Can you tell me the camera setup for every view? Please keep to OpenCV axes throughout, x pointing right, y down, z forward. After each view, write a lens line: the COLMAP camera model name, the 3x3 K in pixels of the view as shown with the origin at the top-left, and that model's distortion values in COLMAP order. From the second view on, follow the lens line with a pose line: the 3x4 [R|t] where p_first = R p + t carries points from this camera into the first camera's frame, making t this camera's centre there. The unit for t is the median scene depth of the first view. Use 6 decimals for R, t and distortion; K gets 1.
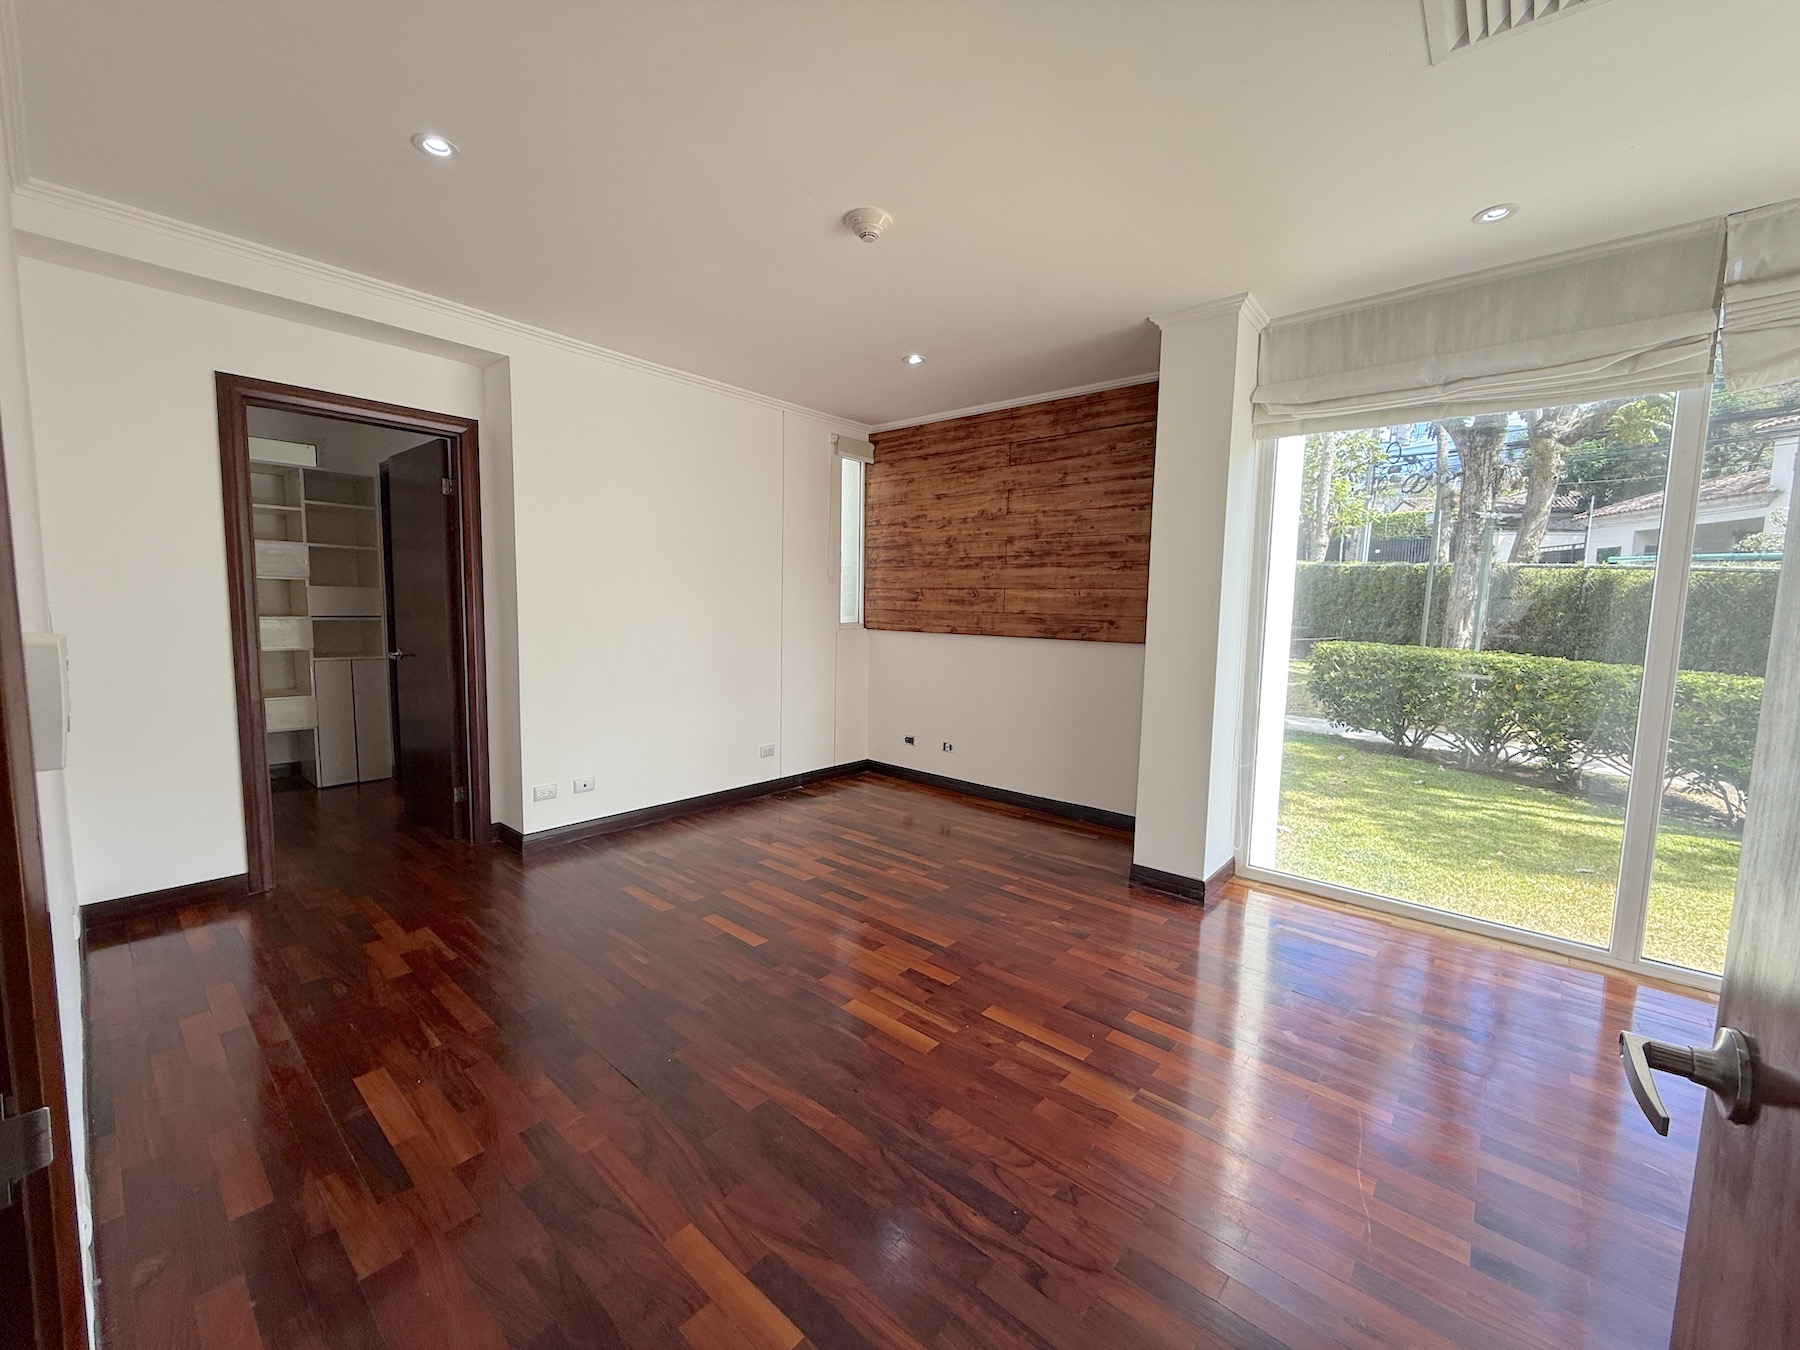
lens RADIAL K [[715.6, 0, 898.7], [0, 715.6, 673.3], [0, 0, 1]] dist [0.001031, -0.000441]
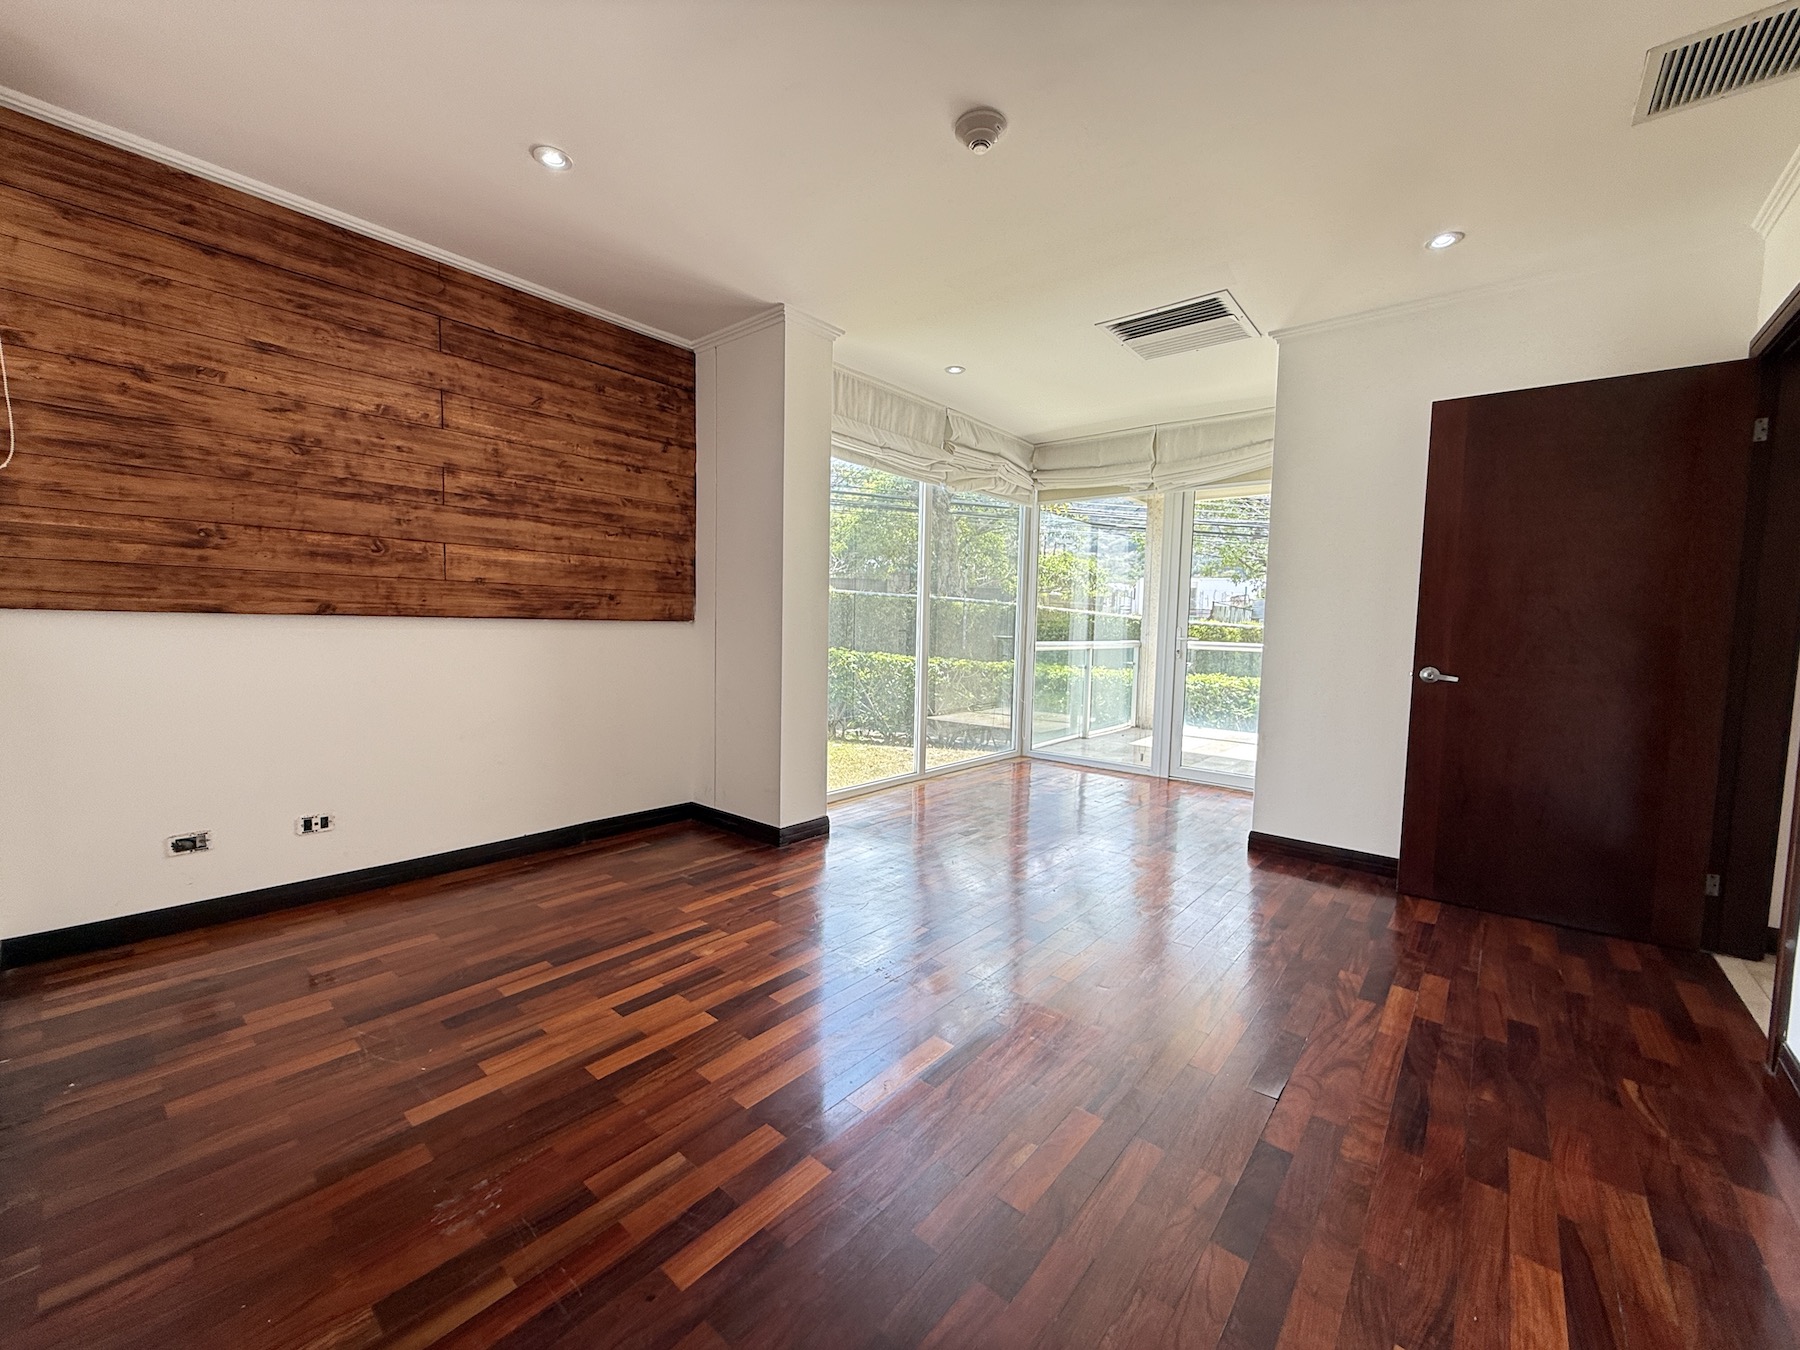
lens RADIAL K [[715.6, 0, 893.8], [0, 715.6, 673.6], [0, 0, 1]] dist [0.001031, -0.000441]
pose [[-0.004743, -0.090949, 0.995844, -0.516987], [0.072756, 0.993185, 0.091052, -0.030859], [-0.997338, 0.072886, 0.001906, 0.612567]]
